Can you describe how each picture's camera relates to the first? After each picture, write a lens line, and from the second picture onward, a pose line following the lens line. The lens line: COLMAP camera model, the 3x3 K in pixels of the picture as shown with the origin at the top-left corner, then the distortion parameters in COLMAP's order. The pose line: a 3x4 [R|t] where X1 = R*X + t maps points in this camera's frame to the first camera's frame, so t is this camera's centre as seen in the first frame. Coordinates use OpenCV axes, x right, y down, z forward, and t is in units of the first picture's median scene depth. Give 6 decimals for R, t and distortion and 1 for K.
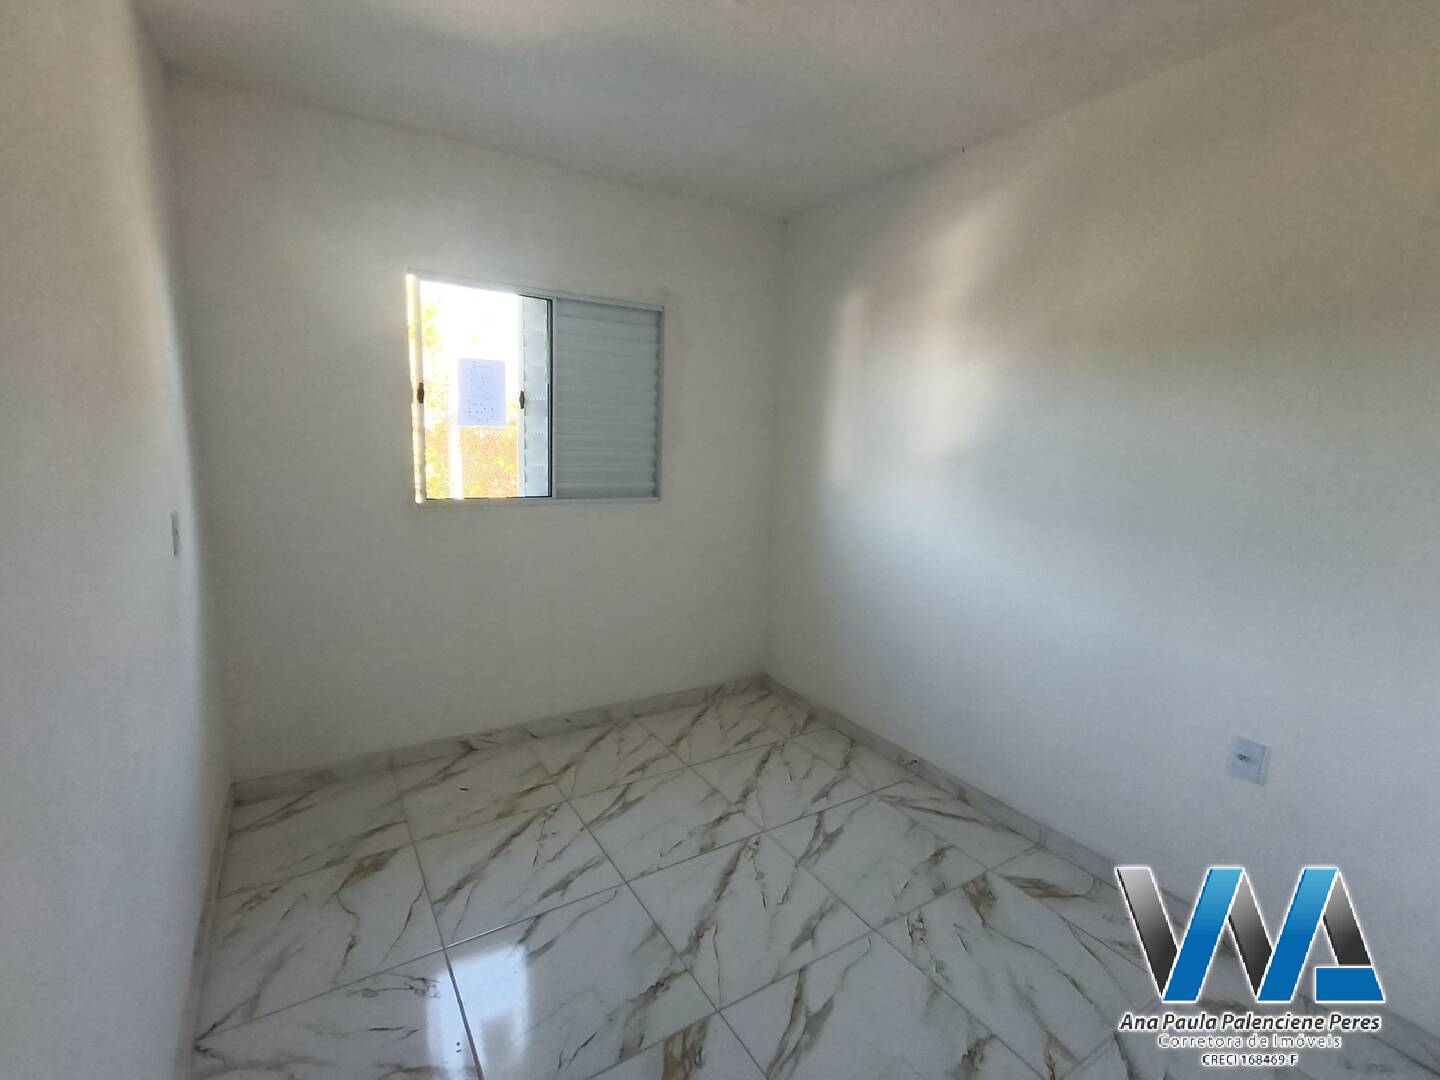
lens RADIAL K [[658.0, 0, 720.0], [0, 658.0, 540.0], [0, 0, 1]] dist [0.001420, 0.000175]
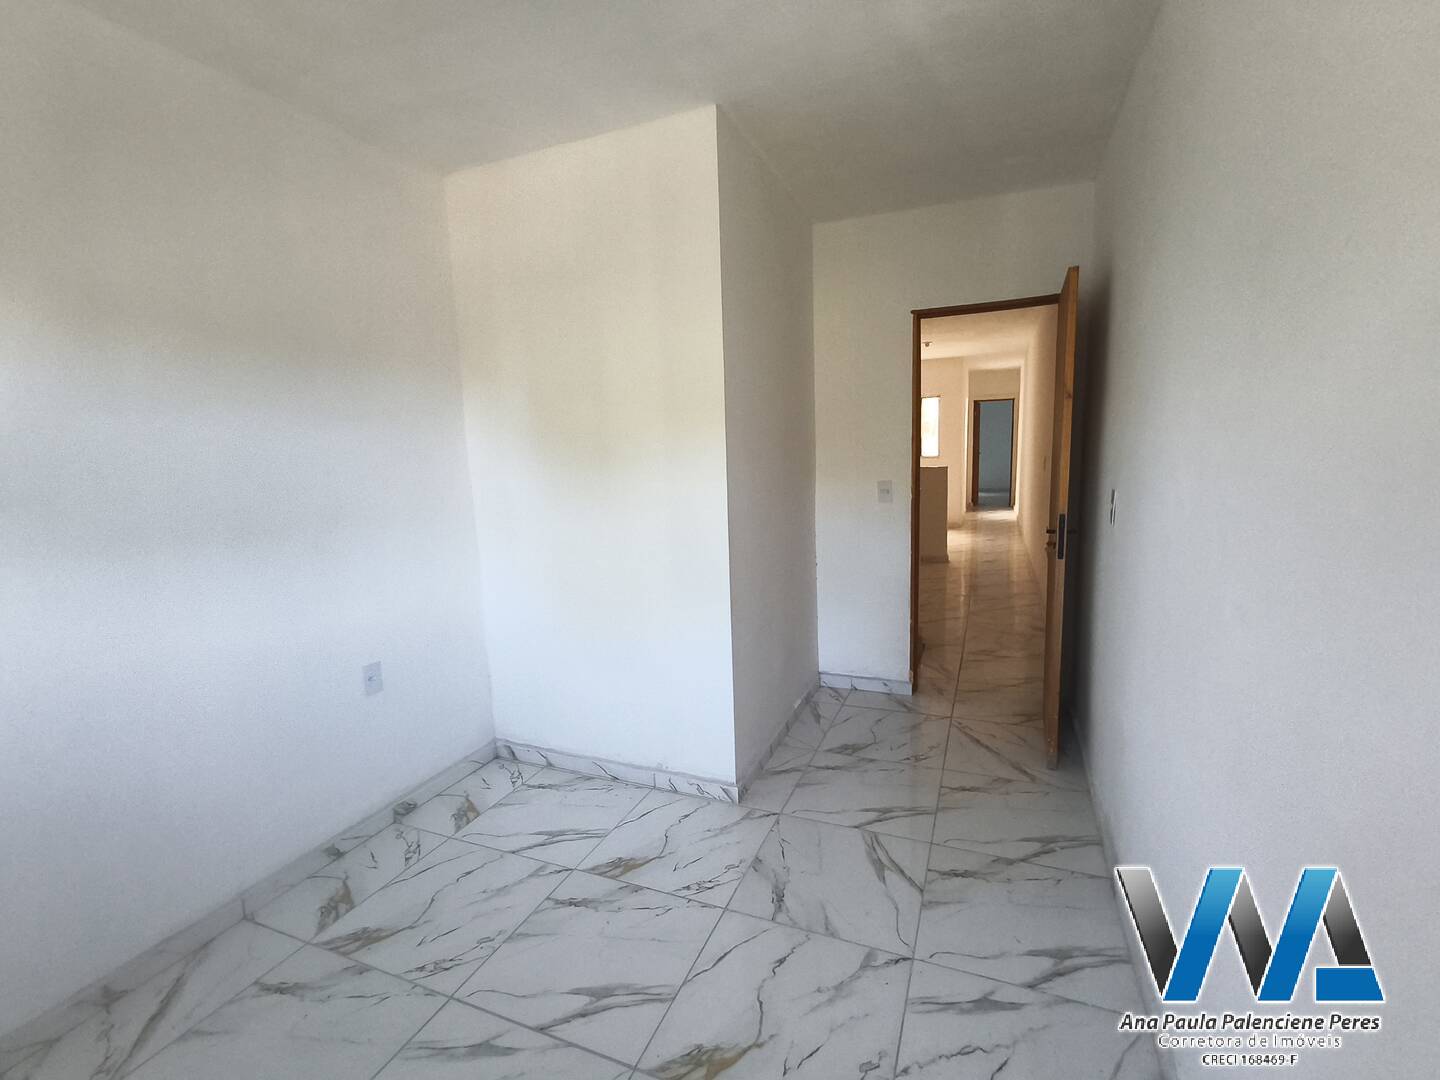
lens RADIAL K [[658.0, 0, 720.0], [0, 658.0, 540.0], [0, 0, 1]] dist [0.001420, 0.000175]
pose [[-0.577987, -0.127135, 0.806082, -0.624528], [0.144190, 0.956337, 0.254222, -0.165057], [-0.803206, 0.263166, -0.534419, 1.066403]]
